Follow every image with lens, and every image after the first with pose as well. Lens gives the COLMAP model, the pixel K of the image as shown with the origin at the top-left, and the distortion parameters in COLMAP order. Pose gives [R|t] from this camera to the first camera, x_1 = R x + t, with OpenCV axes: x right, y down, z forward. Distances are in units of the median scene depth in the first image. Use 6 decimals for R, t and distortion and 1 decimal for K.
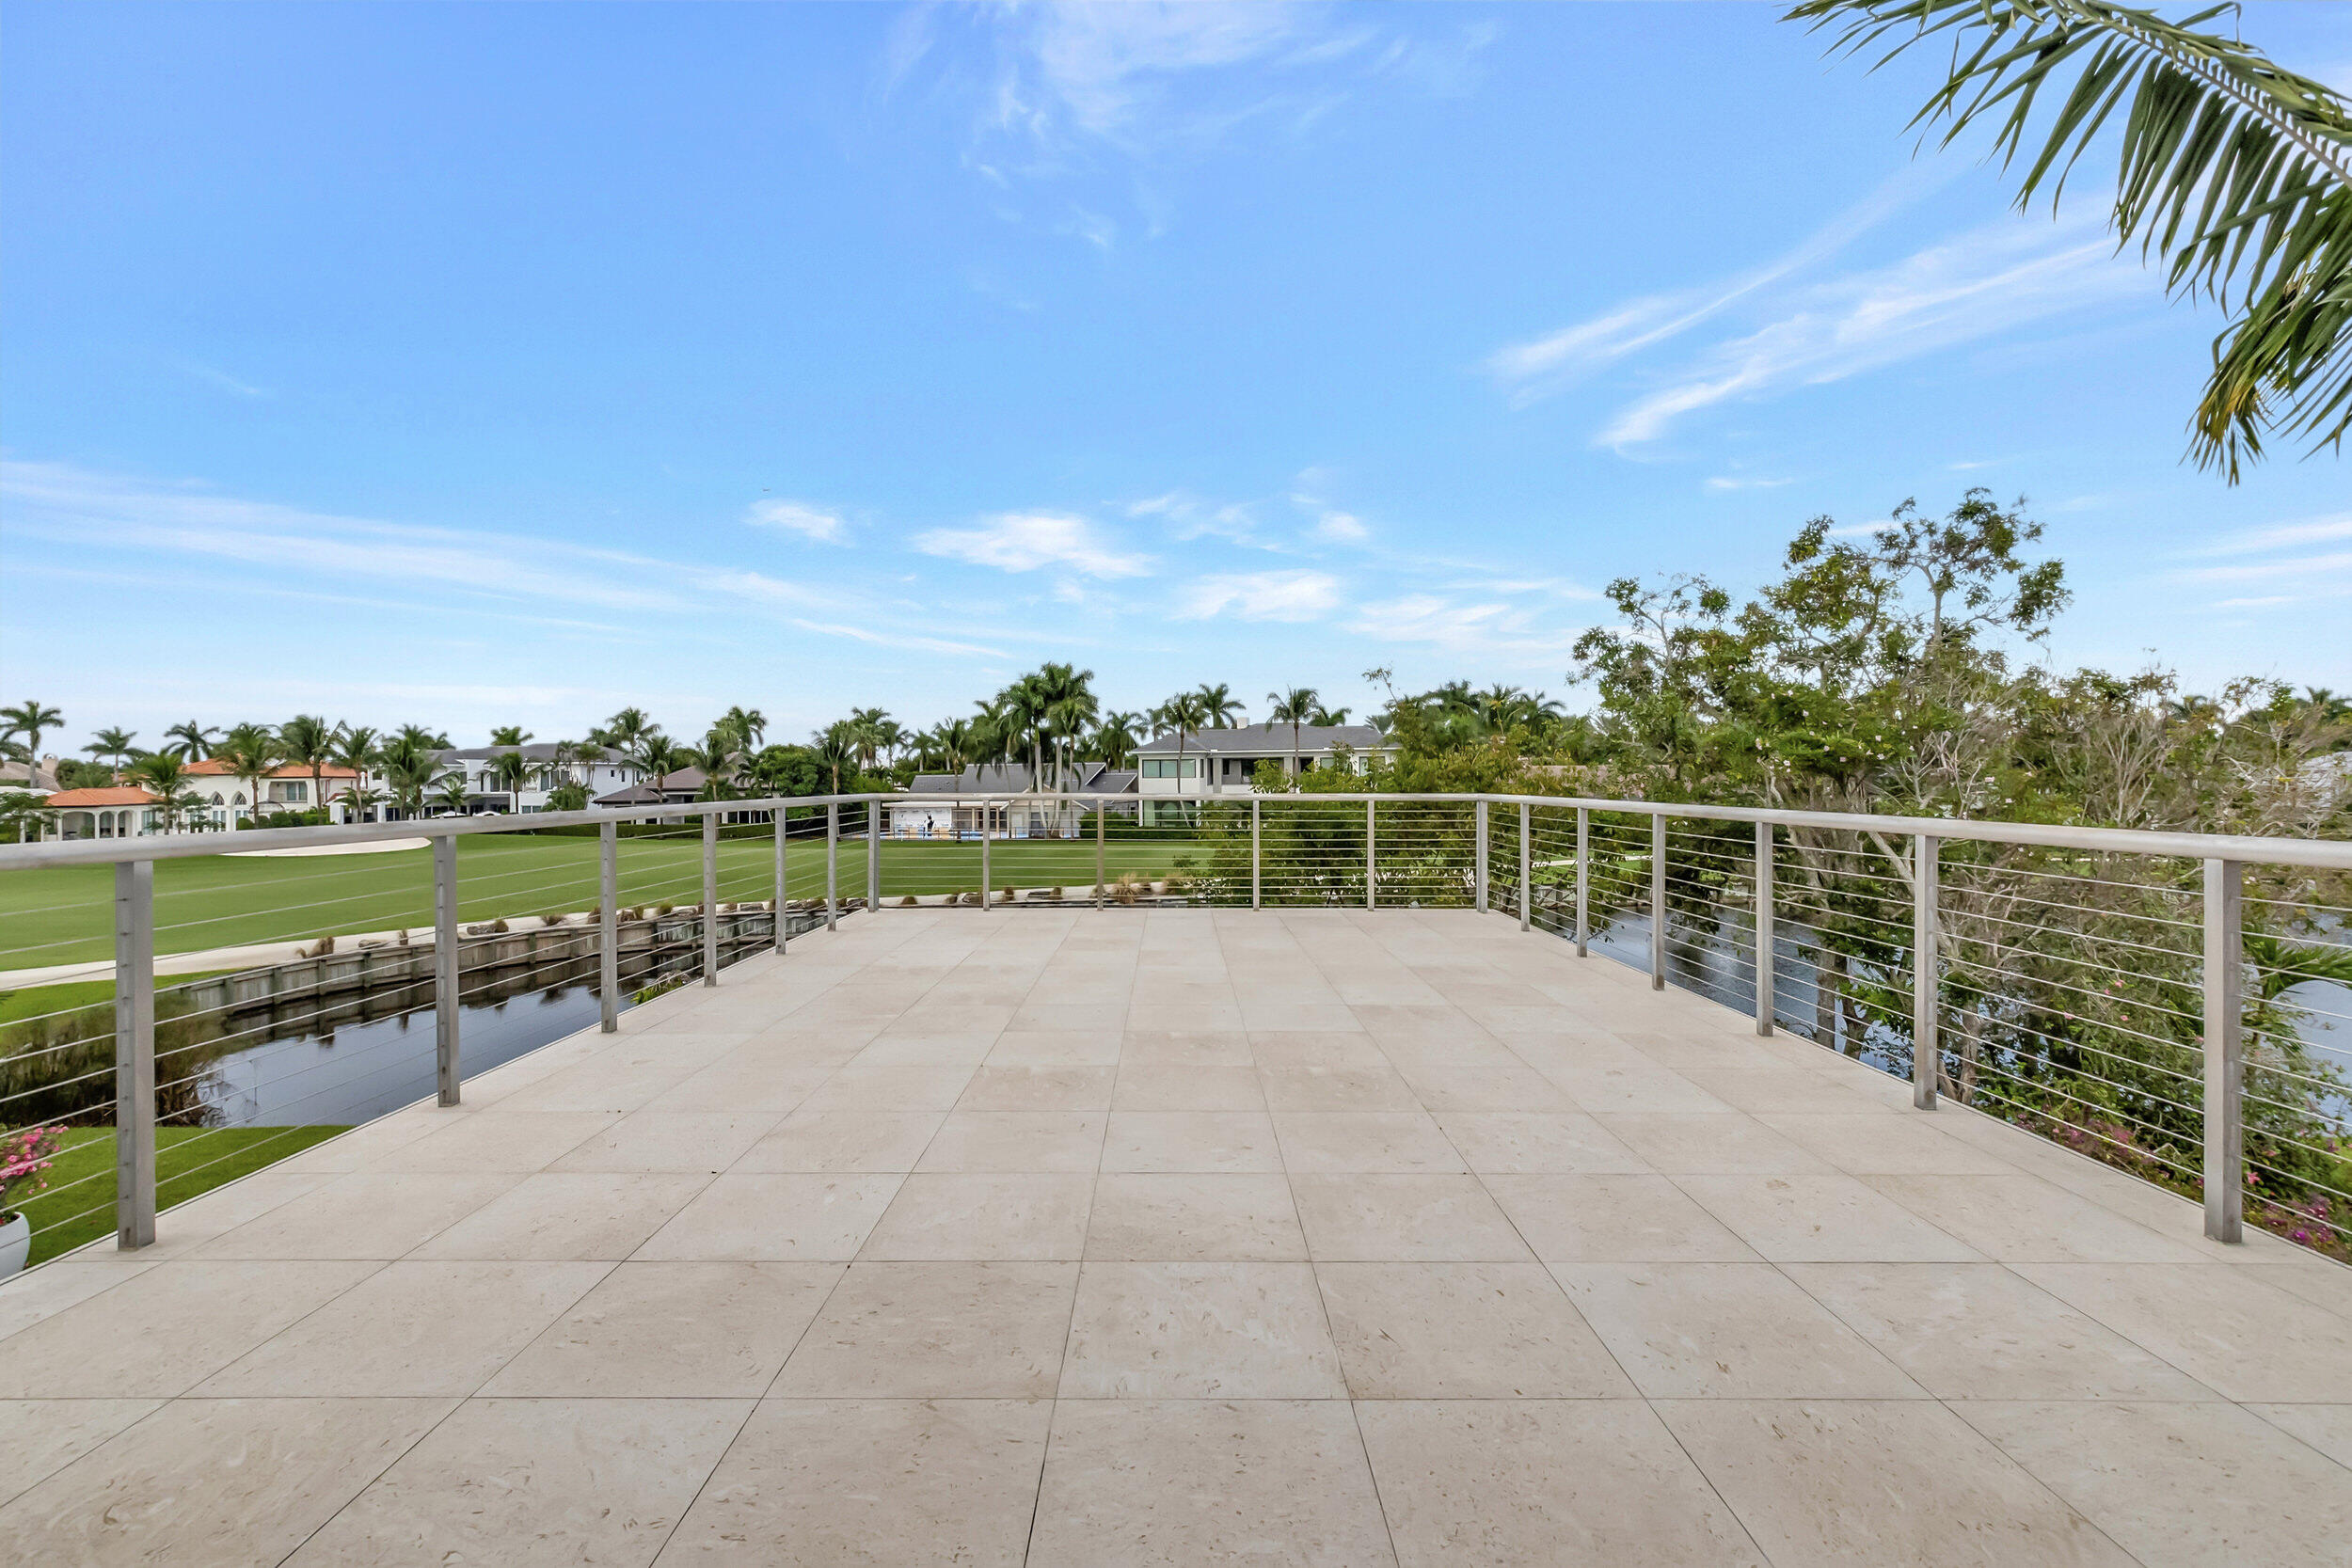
lens RADIAL K [[1030.8, 0, 1179.6], [0, 1030.8, 777.5], [0, 0, 1]] dist [-0.002233, -0.000484]
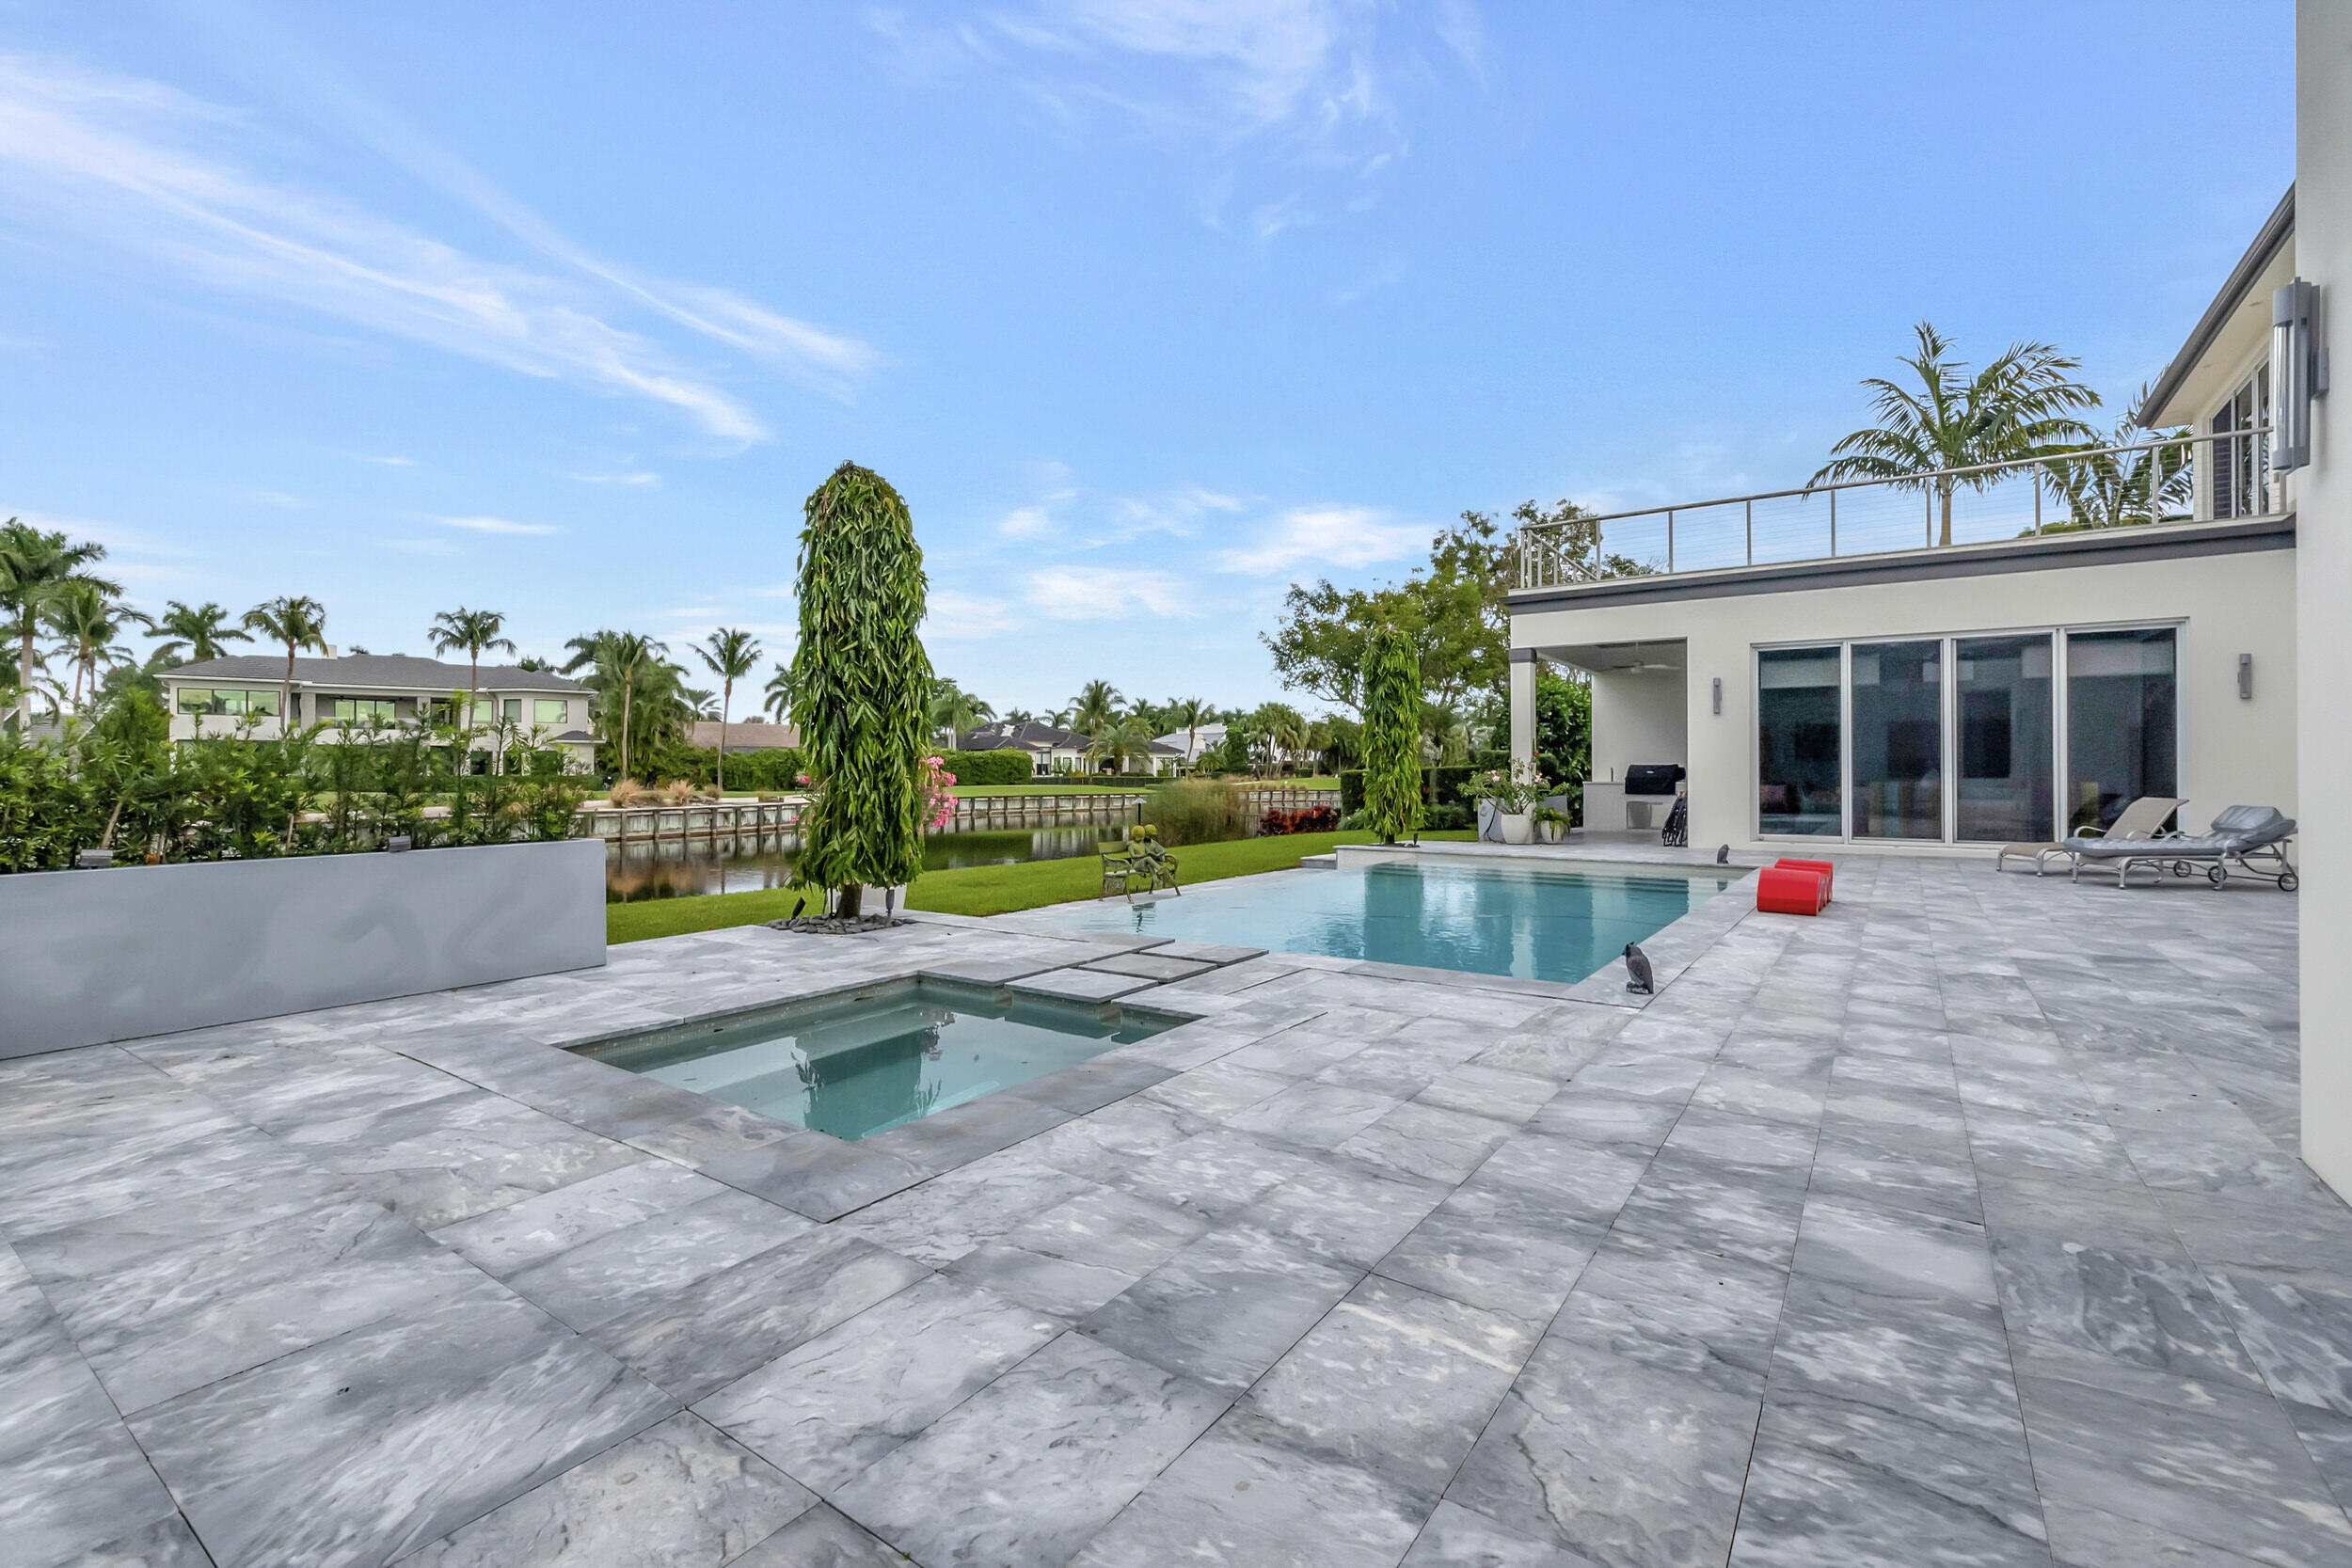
lens RADIAL K [[1032.6, 0, 1163.3], [0, 1032.6, 771.0], [0, 0, 1]] dist [-0.001760, -0.000384]
pose [[0.586608, 0.008110, 0.809830, -1.546434], [-0.000708, 0.999955, -0.009501, 0.340414], [-0.809871, 0.005001, 0.586587, 0.307914]]
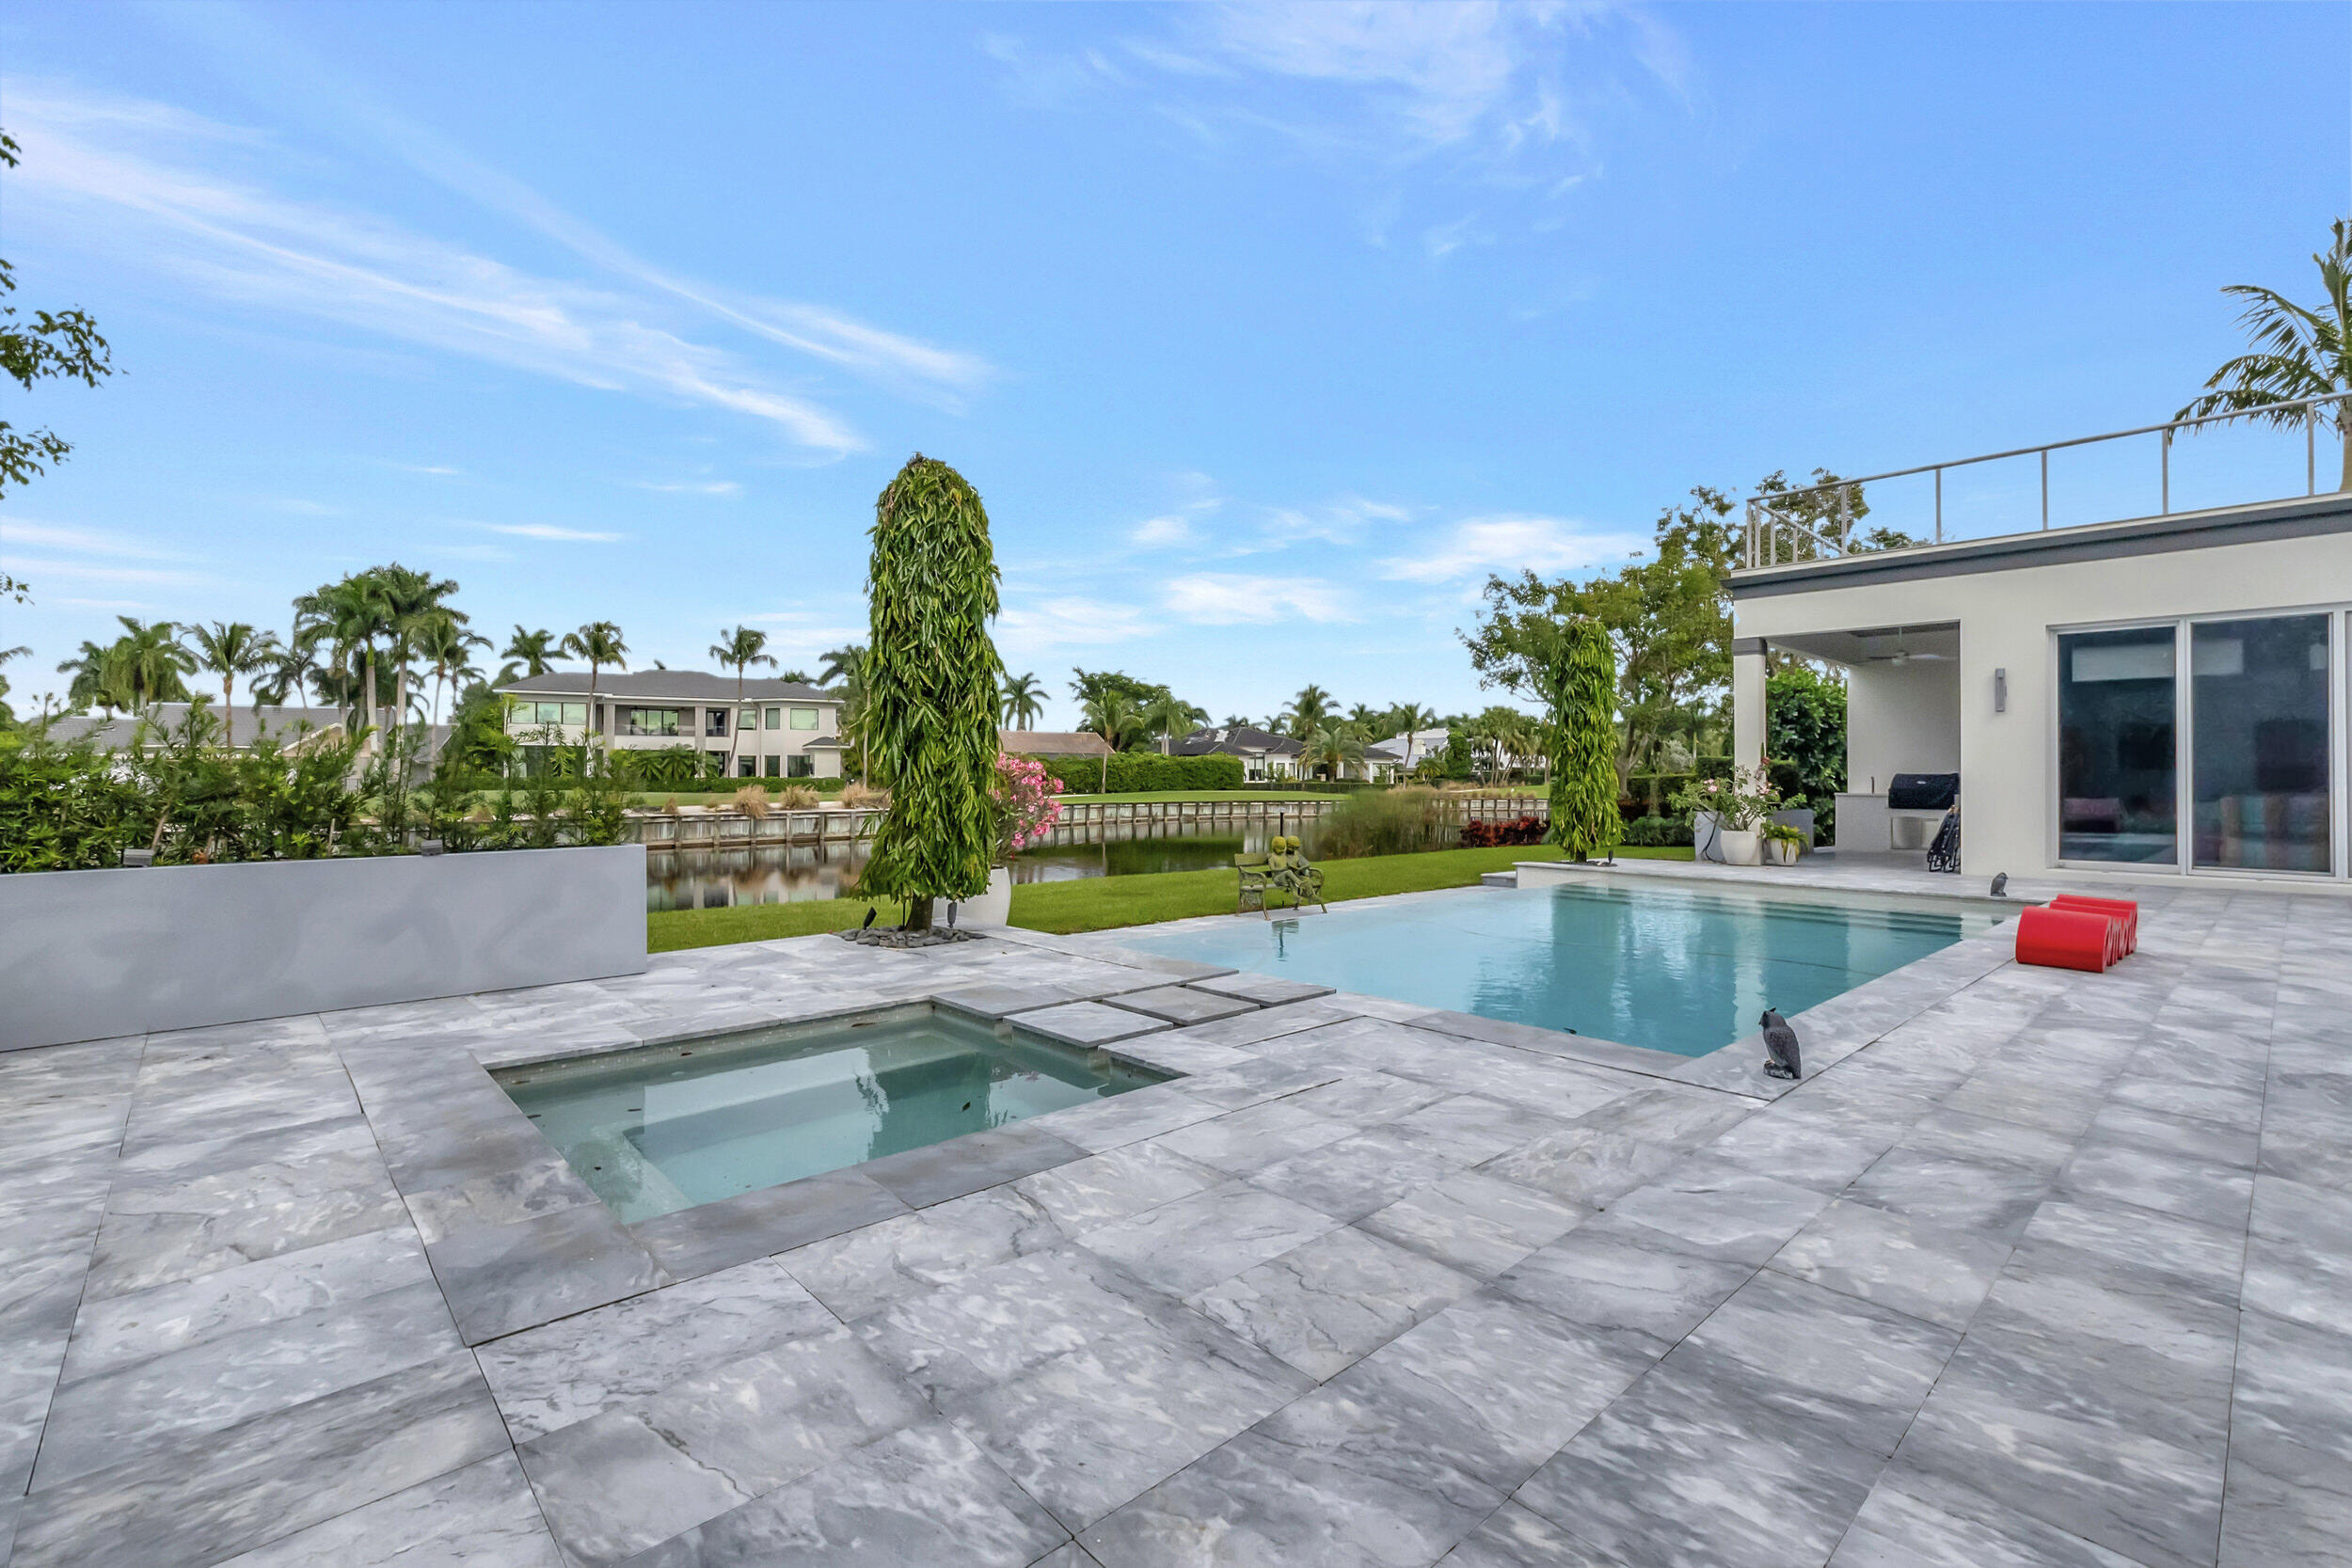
lens RADIAL K [[1037.9, 0, 1167.2], [0, 1037.9, 775.0], [0, 0, 1]] dist [-0.011250, 0.007100]
pose [[0.743918, 0.012588, 0.668152, -1.450020], [-0.008033, 0.999919, -0.009895, 0.338375], [-0.668223, 0.001993, 0.743959, 0.287437]]
